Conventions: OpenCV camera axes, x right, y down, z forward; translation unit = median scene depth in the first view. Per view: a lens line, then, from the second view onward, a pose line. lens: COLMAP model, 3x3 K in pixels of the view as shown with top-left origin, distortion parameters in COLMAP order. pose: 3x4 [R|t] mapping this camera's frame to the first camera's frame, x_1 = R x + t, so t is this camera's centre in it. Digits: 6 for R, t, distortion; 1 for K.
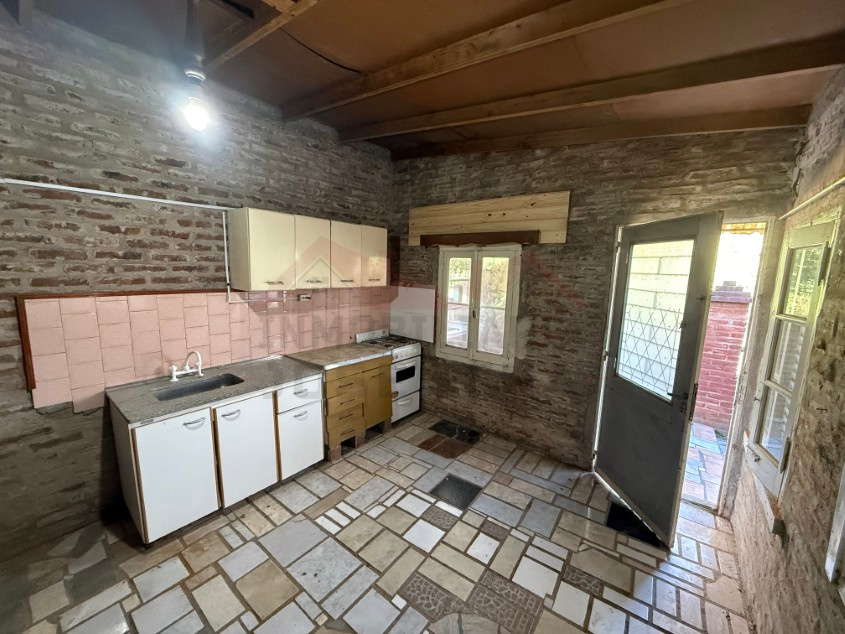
lens RADIAL K [[337.6, 0, 421.6], [0, 337.6, 317.8], [0, 0, 1]] dist [0.000259, 0.000059]
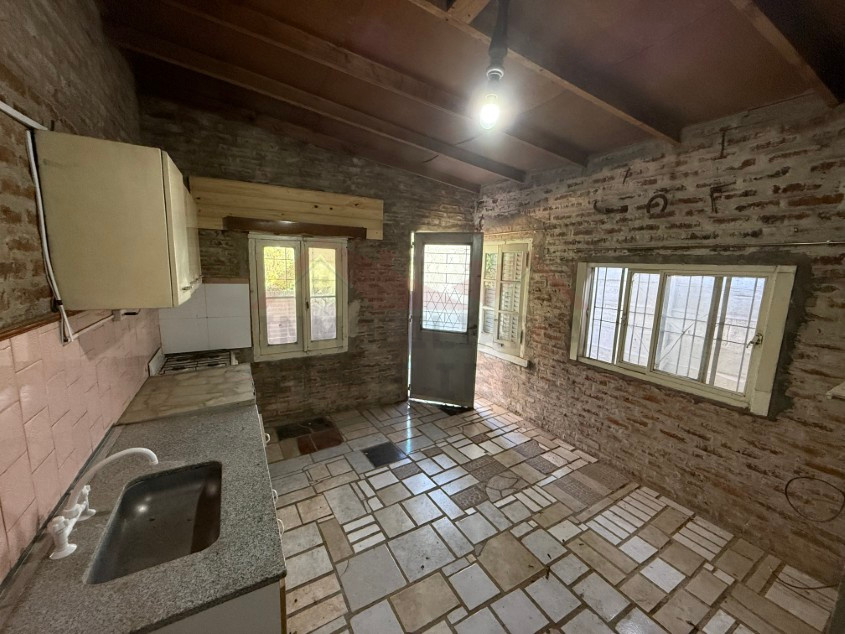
lens RADIAL K [[337.6, 0, 421.6], [0, 337.6, 317.8], [0, 0, 1]] dist [0.000259, 0.000059]
pose [[0.369575, -0.166093, 0.914236, -0.867215], [0.120753, 0.984136, 0.129979, -0.085315], [-0.921321, 0.062360, 0.383768, 0.425092]]
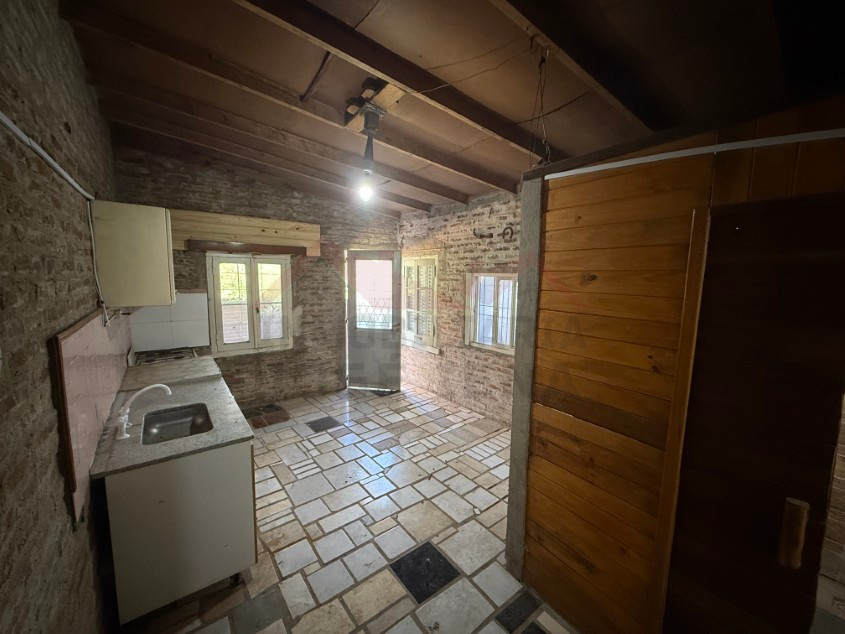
lens RADIAL K [[337.6, 0, 421.6], [0, 337.6, 317.8], [0, 0, 1]] dist [0.000259, 0.000059]
pose [[0.237175, -0.146368, 0.960377, -1.196973], [0.135799, 0.983873, 0.116412, -0.061309], [-0.961929, 0.102808, 0.253227, 0.172102]]
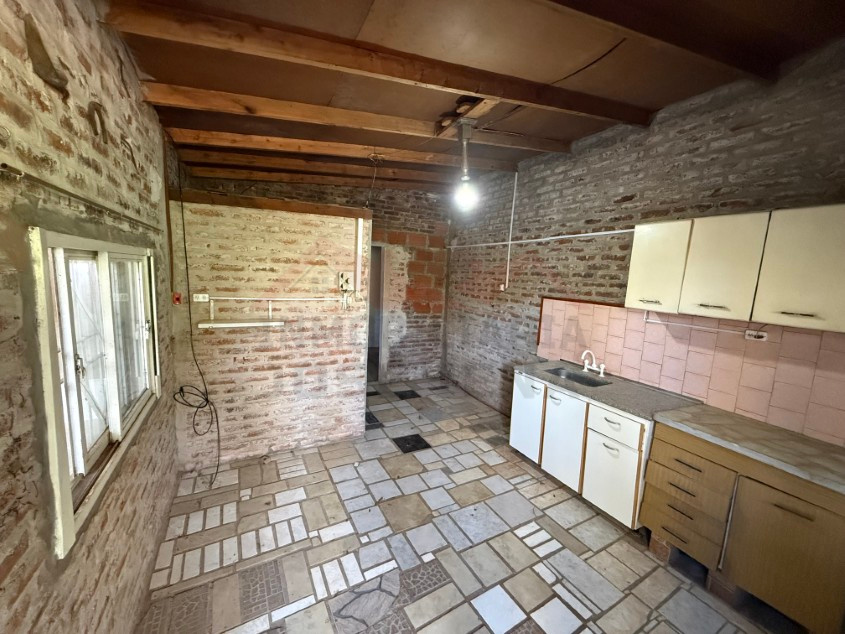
lens RADIAL K [[337.6, 0, 421.6], [0, 337.6, 317.8], [0, 0, 1]] dist [0.000259, 0.000059]
pose [[-0.398515, 0.074787, -0.914108, 0.652288], [-0.193119, 0.967483, 0.163346, -0.096540], [0.896600, 0.241627, -0.371114, 0.840638]]
